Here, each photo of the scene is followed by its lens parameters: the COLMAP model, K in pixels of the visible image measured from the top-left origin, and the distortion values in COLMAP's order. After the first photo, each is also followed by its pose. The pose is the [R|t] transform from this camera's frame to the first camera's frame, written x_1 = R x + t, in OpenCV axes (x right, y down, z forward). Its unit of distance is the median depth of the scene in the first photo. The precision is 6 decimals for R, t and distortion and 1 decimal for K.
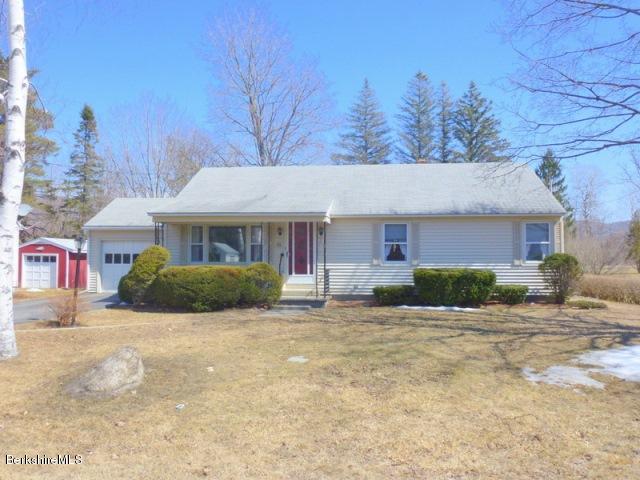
lens RADIAL K [[531.7, 0, 320.0], [0, 531.7, 240.0], [0, 0, 1]] dist [0.003891, -0.002989]
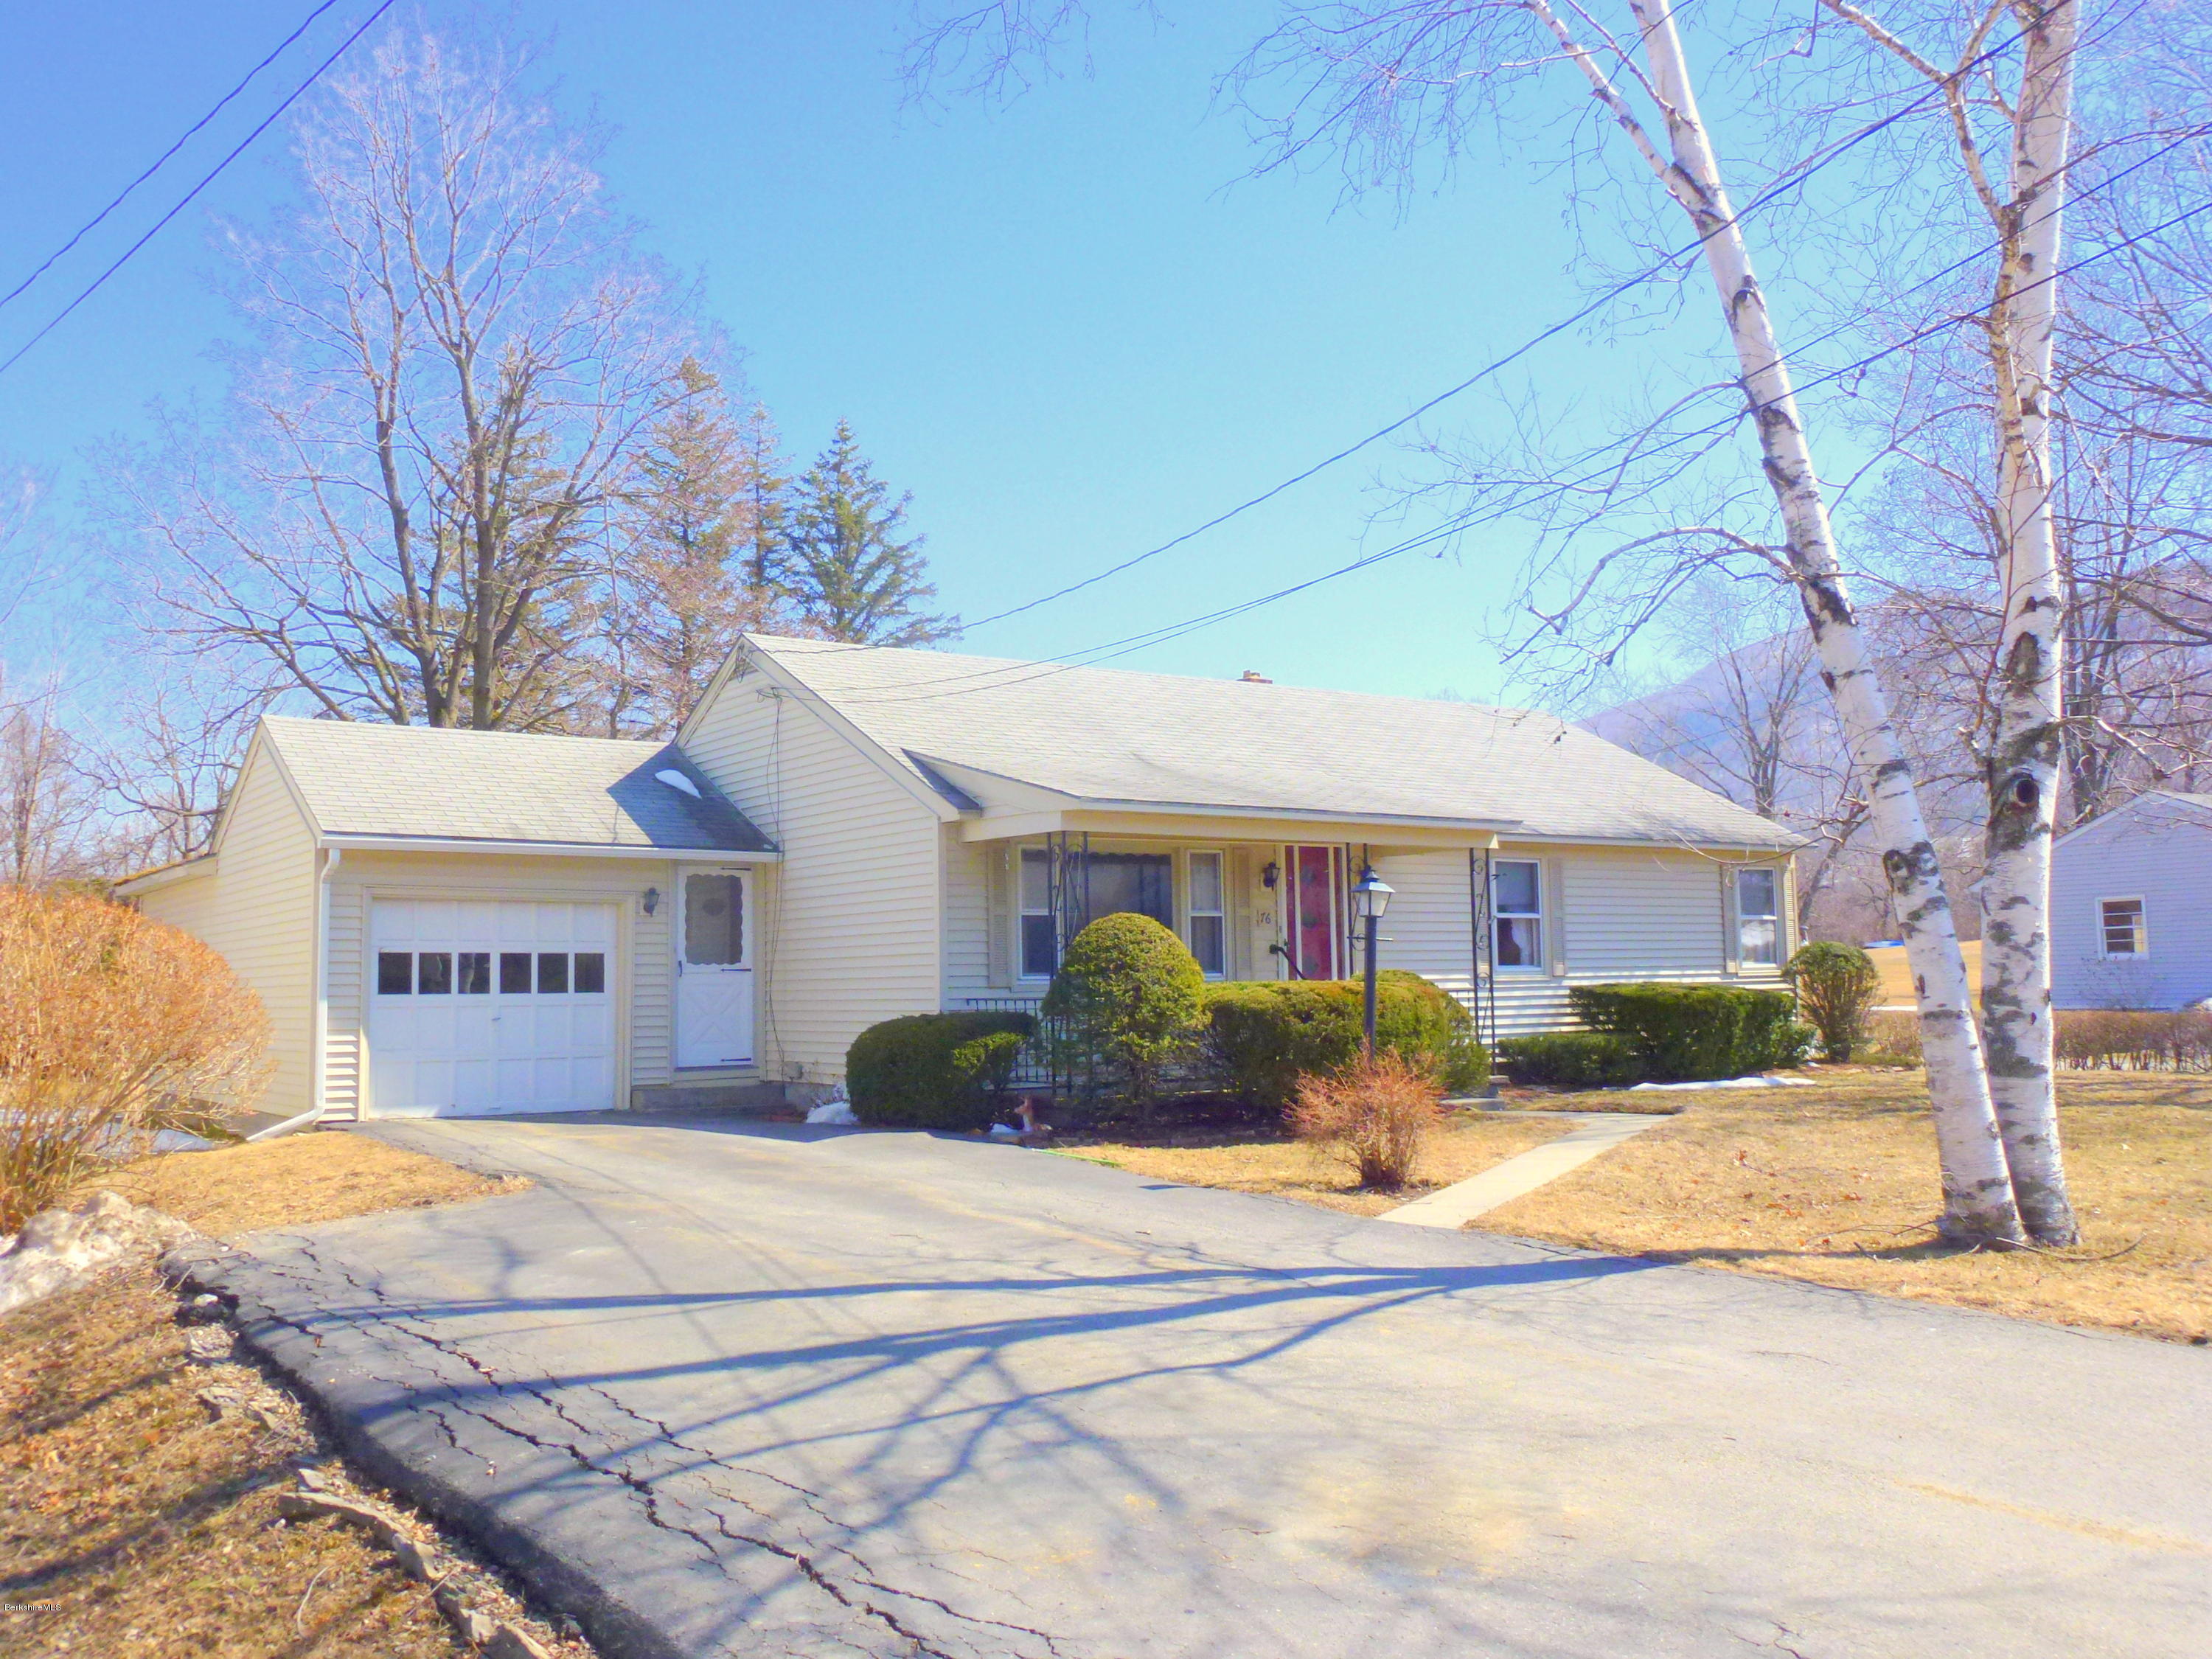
lens RADIAL K [[1837.9, 0, 1106.0], [0, 1837.9, 829.5], [0, 0, 1]] dist [0.003891, -0.002989]
pose [[0.740834, 0.044048, 0.670243, -0.882944], [-0.005139, 0.998190, -0.059920, 0.023406], [-0.671669, 0.040946, 0.739719, 0.272186]]
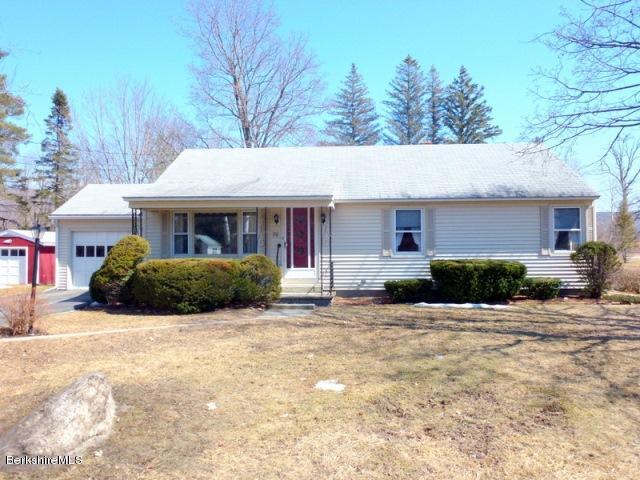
lens RADIAL K [[527.0, 0, 320.0], [0, 527.0, 240.0], [0, 0, 1]] dist [-0.011868, -0.004131]
pose [[0.999188, -0.006172, 0.039816, -0.038824], [0.005592, 0.999877, 0.014665, 0.006553], [-0.039902, -0.014431, 0.999099, 0.132202]]
